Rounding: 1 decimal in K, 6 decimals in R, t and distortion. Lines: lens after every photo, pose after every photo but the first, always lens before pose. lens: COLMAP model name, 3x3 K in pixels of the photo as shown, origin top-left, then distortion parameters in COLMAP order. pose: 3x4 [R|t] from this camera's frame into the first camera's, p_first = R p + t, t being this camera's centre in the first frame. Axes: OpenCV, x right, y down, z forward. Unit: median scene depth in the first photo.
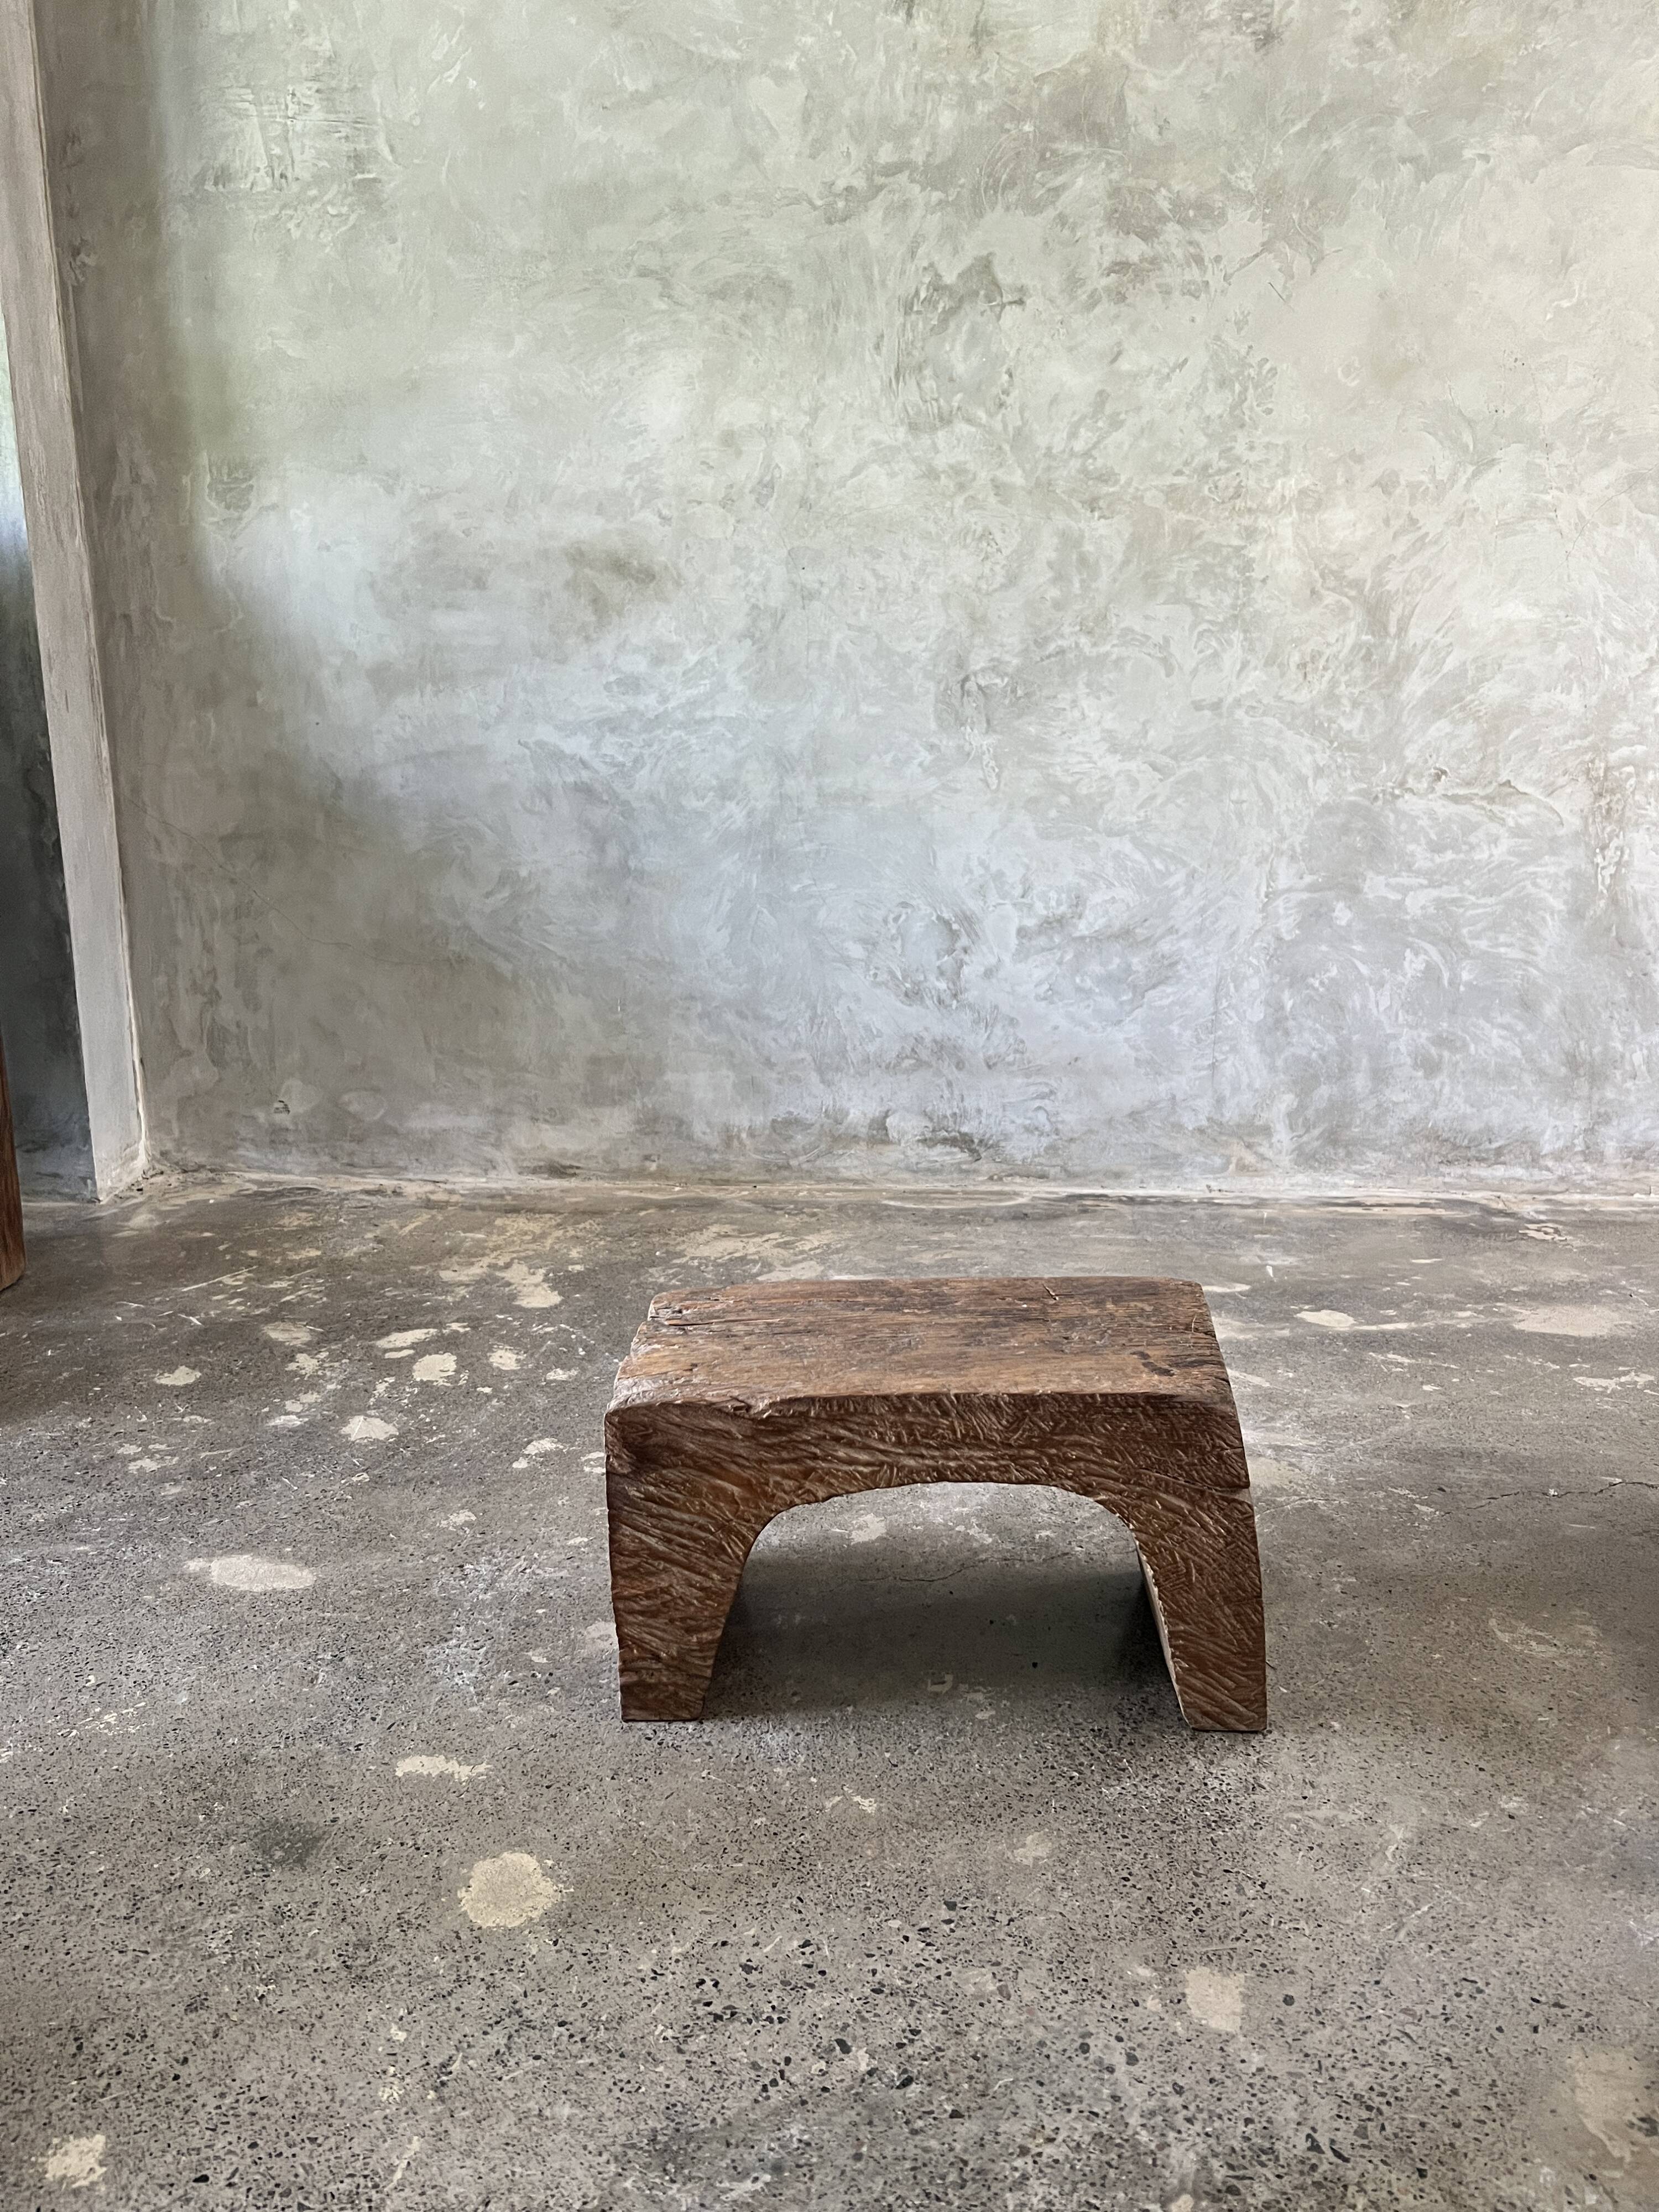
lens RADIAL K [[1676.4, 0, 834.4], [0, 1676.4, 1119.9], [0, 0, 1]] dist [0.028488, -0.037657]
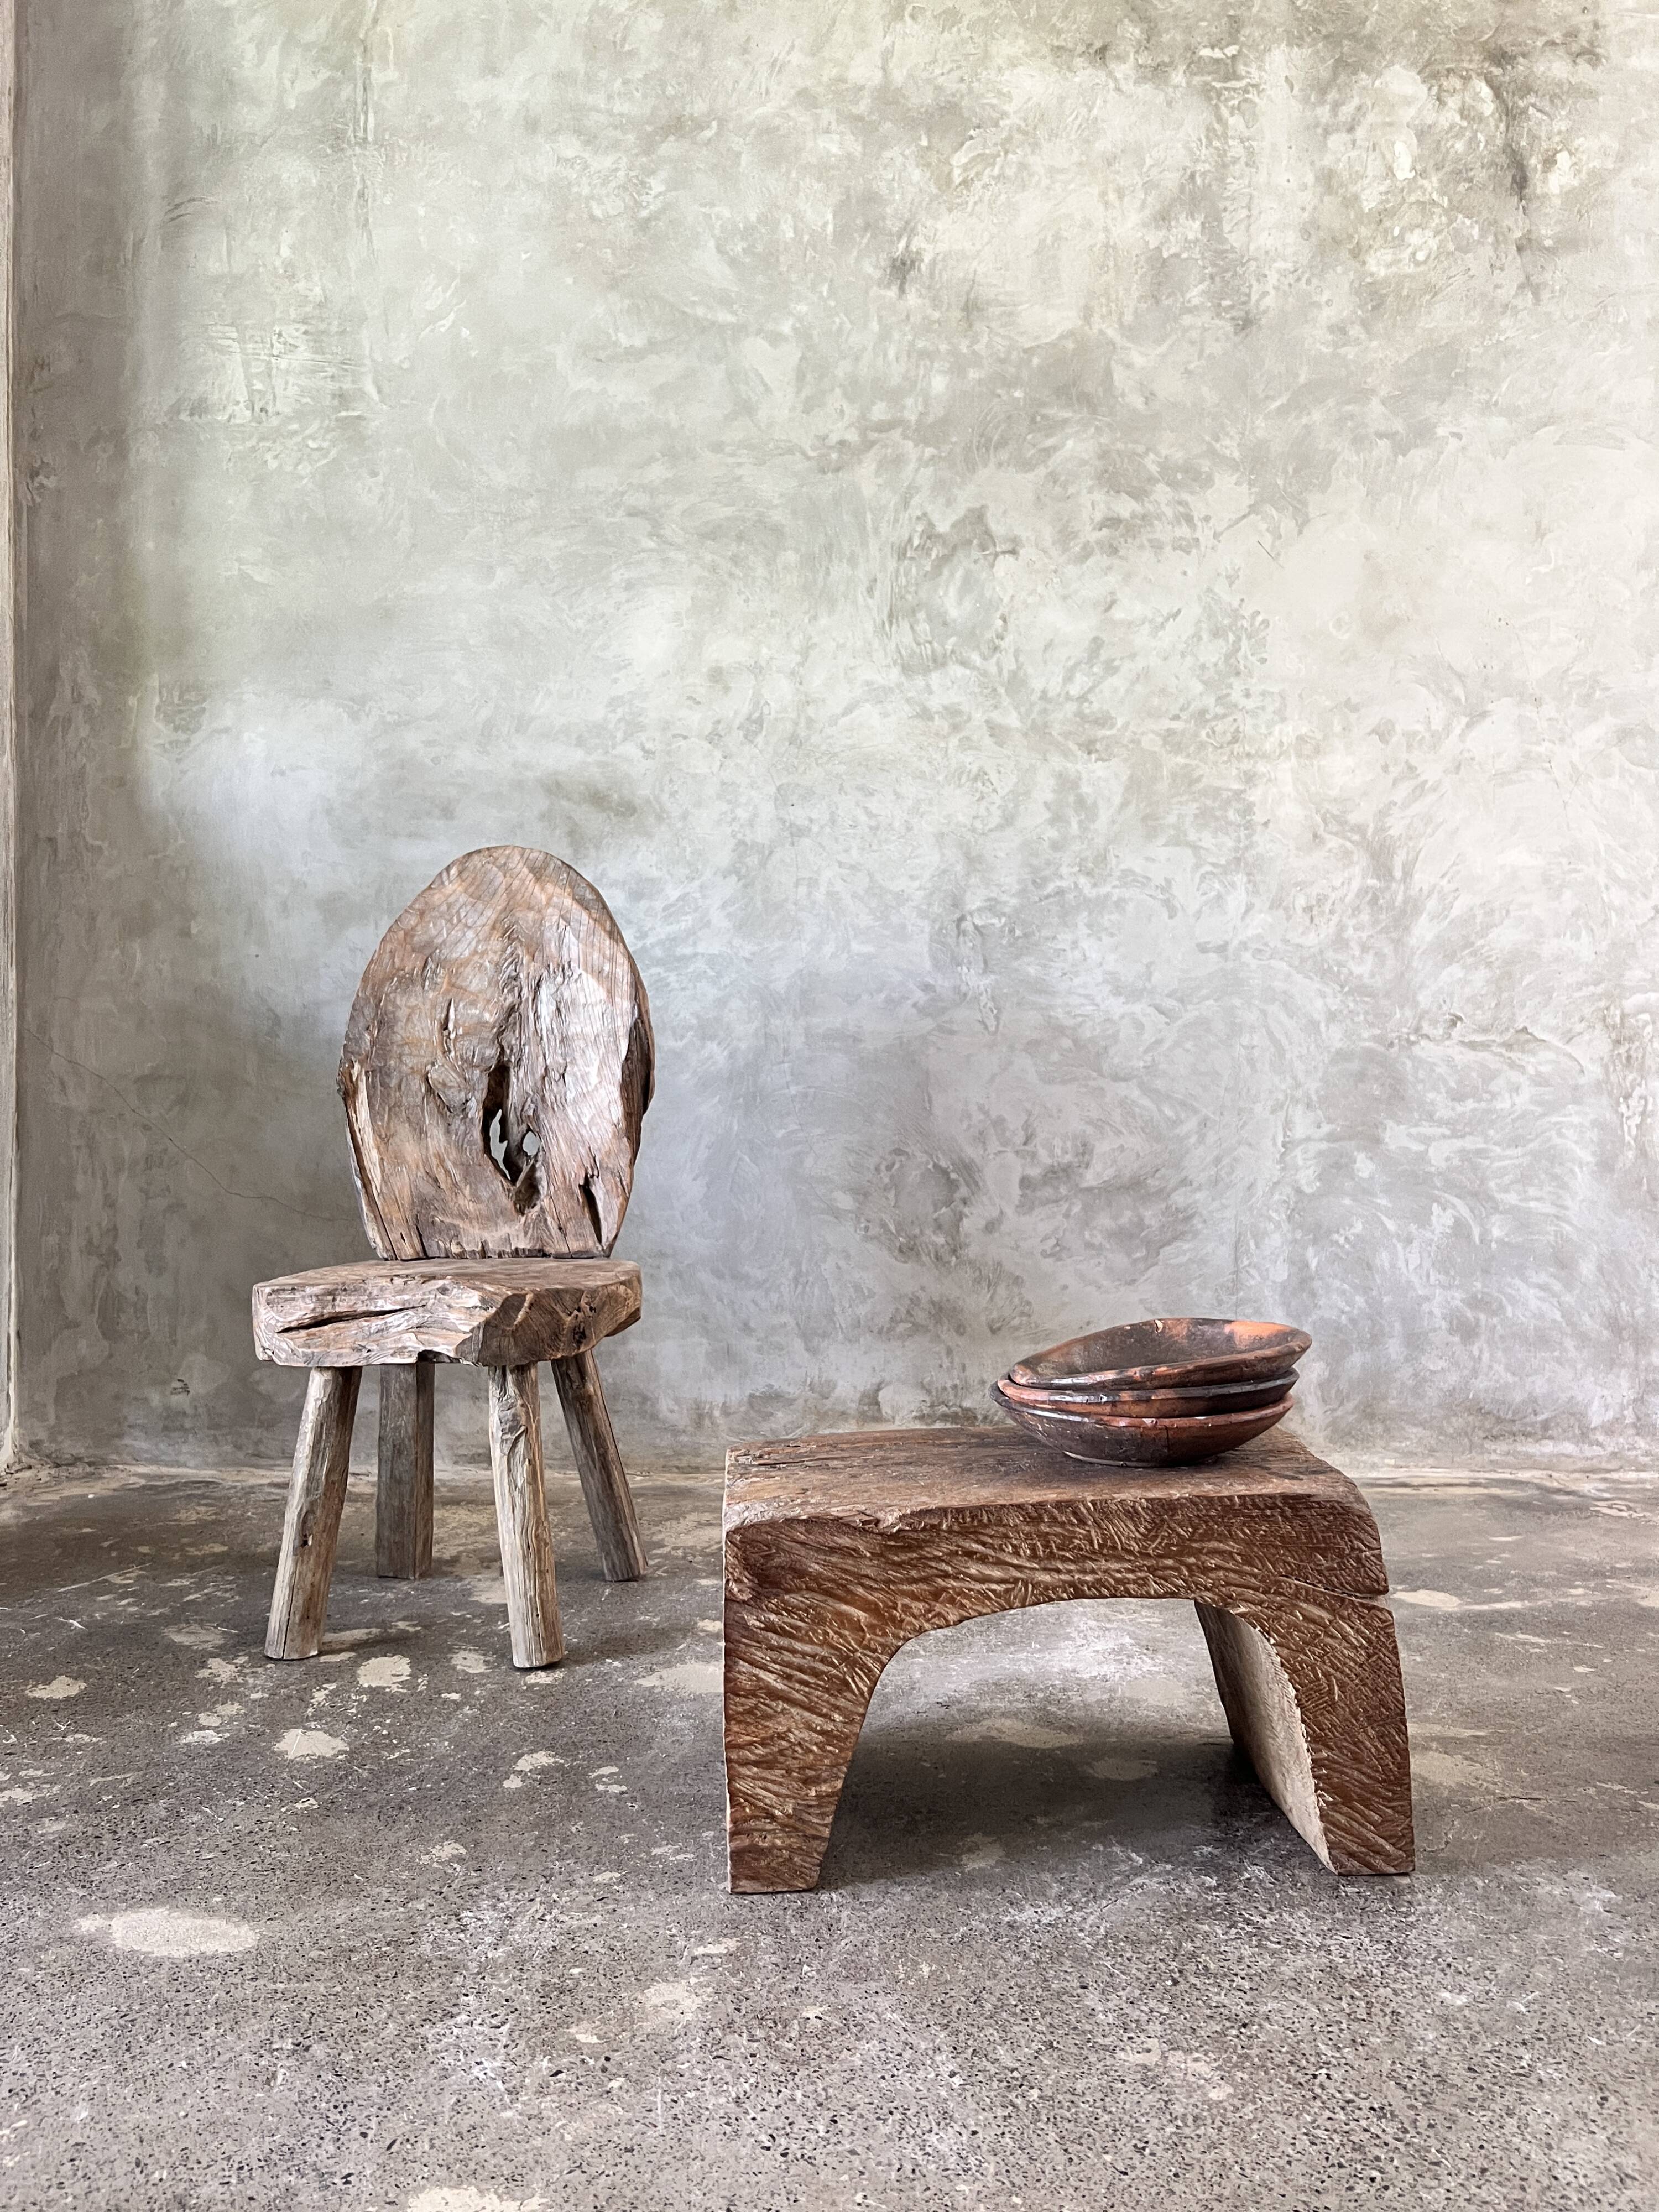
lens RADIAL K [[1676.4, 0, 833.6], [0, 1676.4, 1106.5], [0, 0, 1]] dist [0.028488, -0.037657]
pose [[0.996666, 0.007080, 0.081276, -0.074182], [0.010878, 0.975800, -0.218396, 0.050434], [-0.080856, 0.218552, 0.972470, 0.112866]]
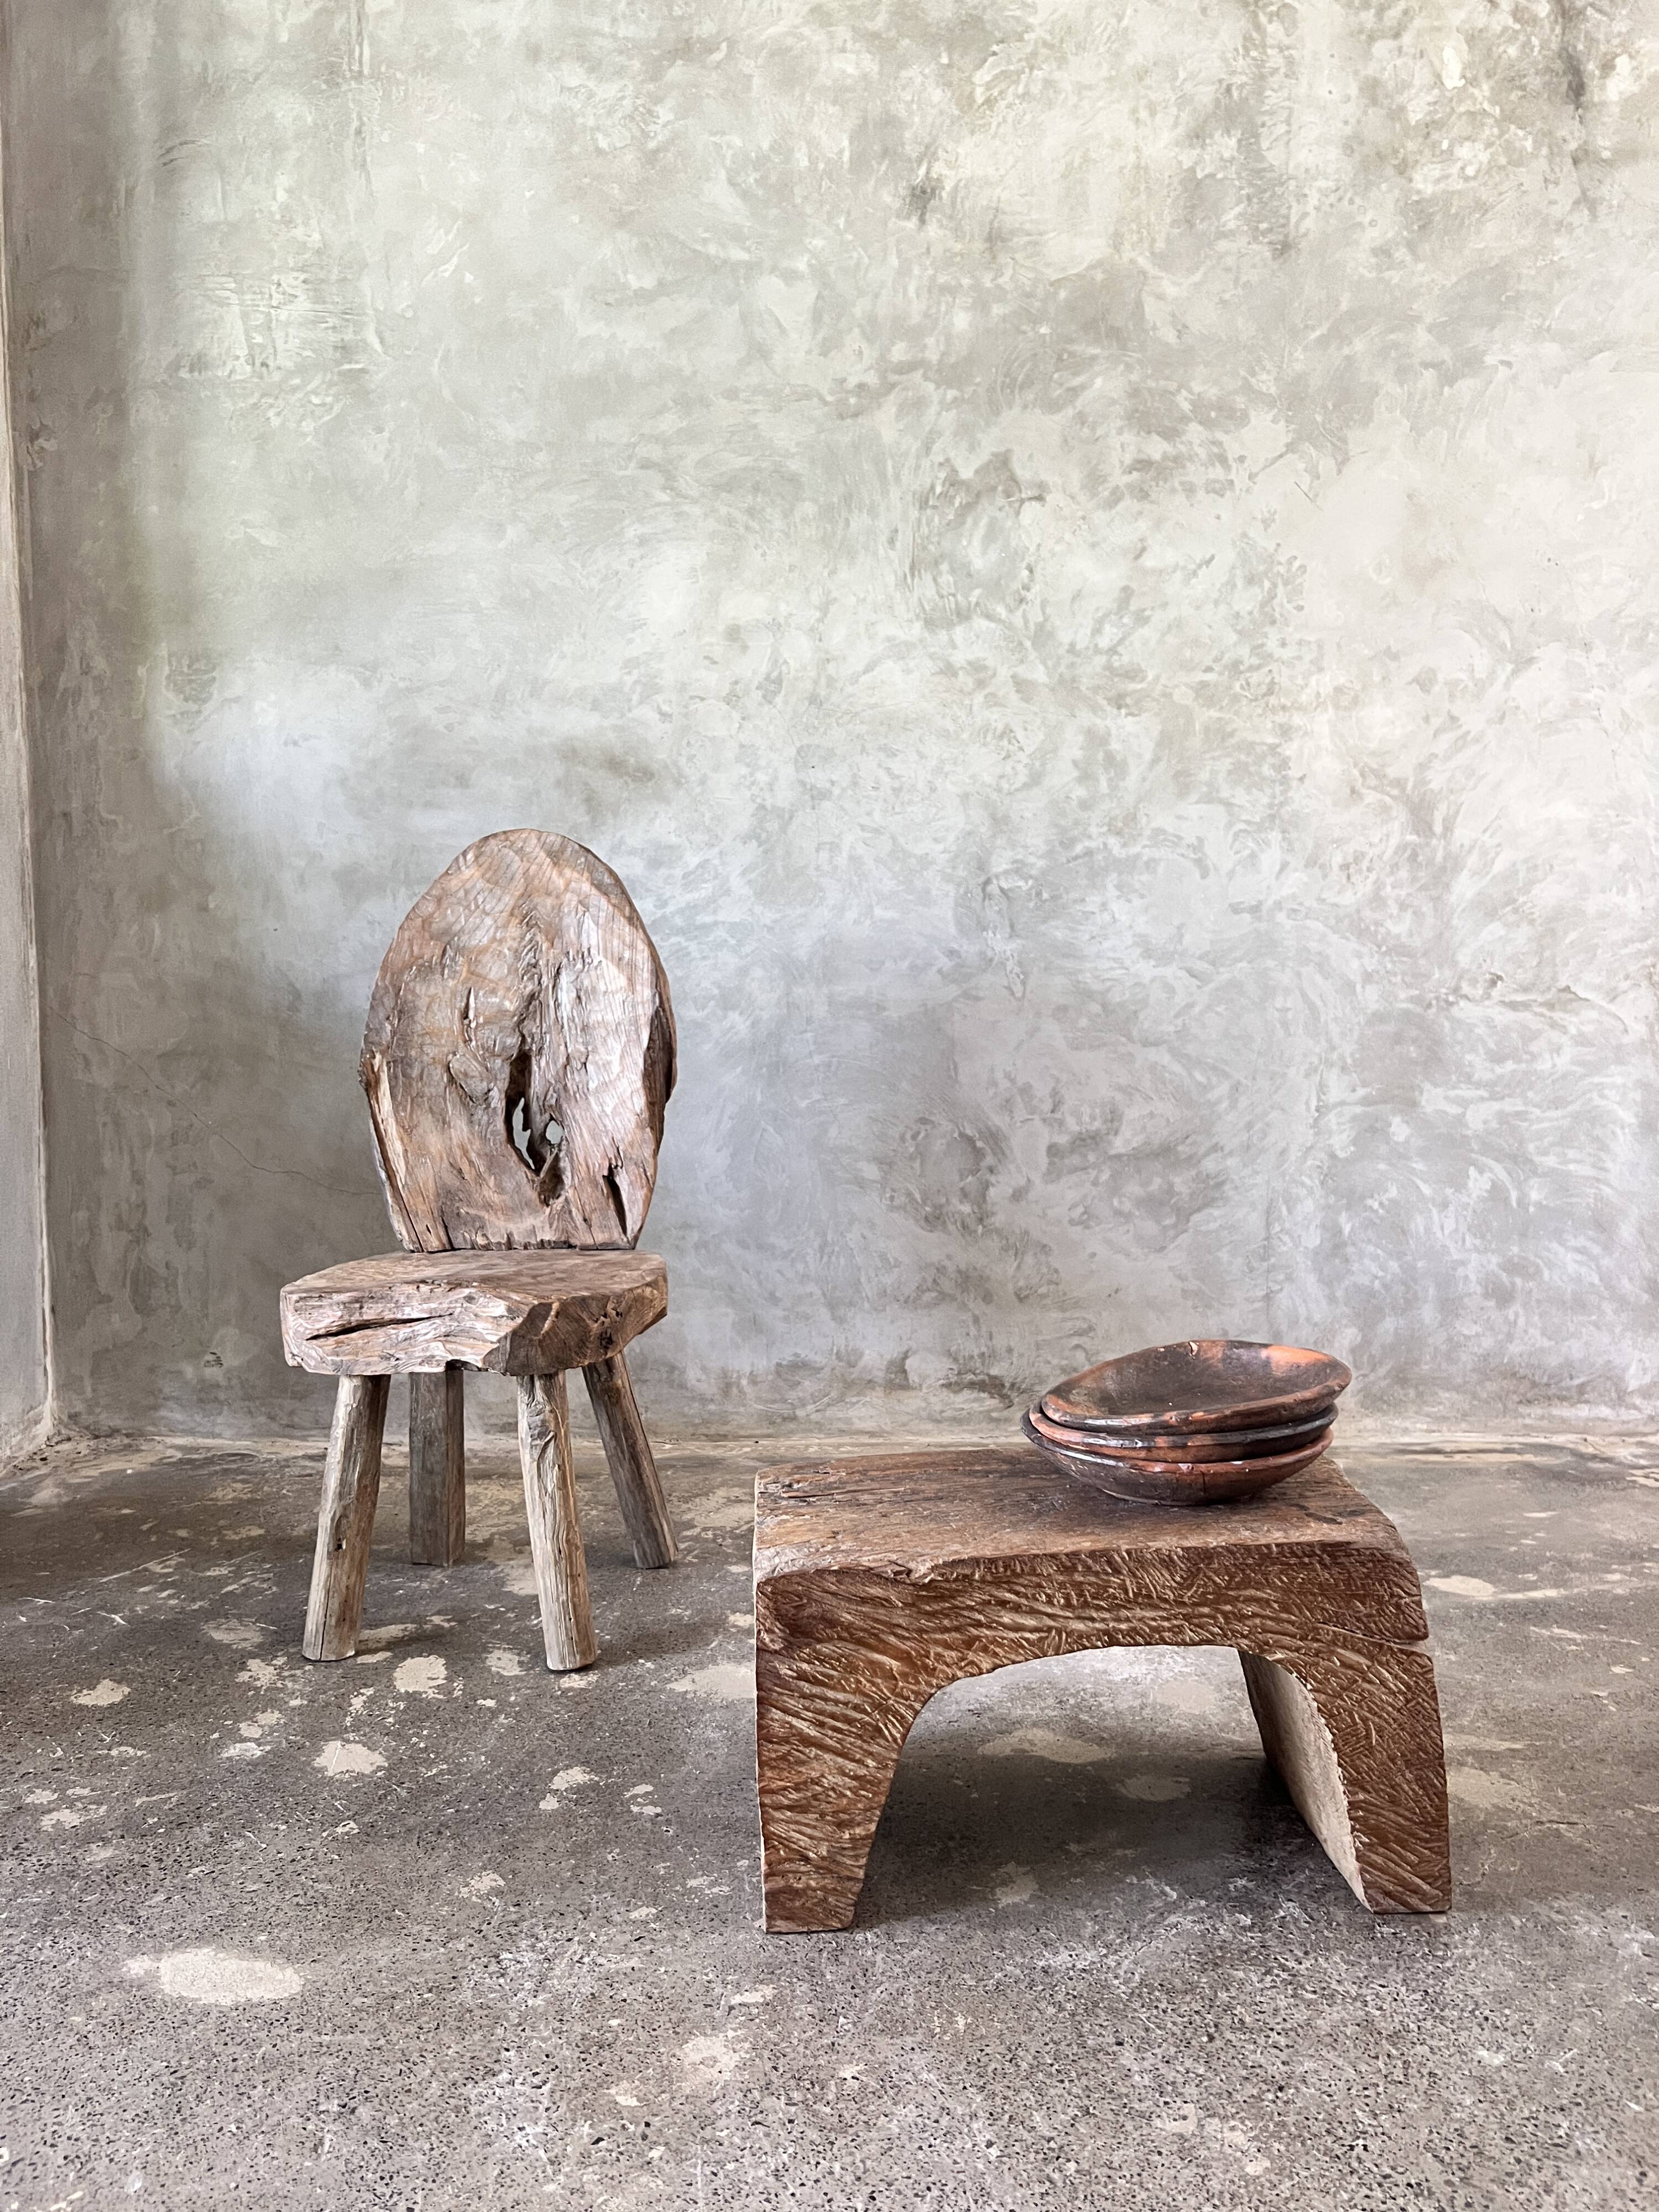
lens RADIAL K [[1676.4, 0, 811.1], [0, 1676.4, 1109.3], [0, 0, 1]] dist [0.028488, -0.037657]
pose [[0.998475, -0.006966, 0.054766, -0.074820], [0.015460, 0.987599, -0.156231, 0.006053], [-0.052999, 0.156840, 0.986201, 0.115706]]
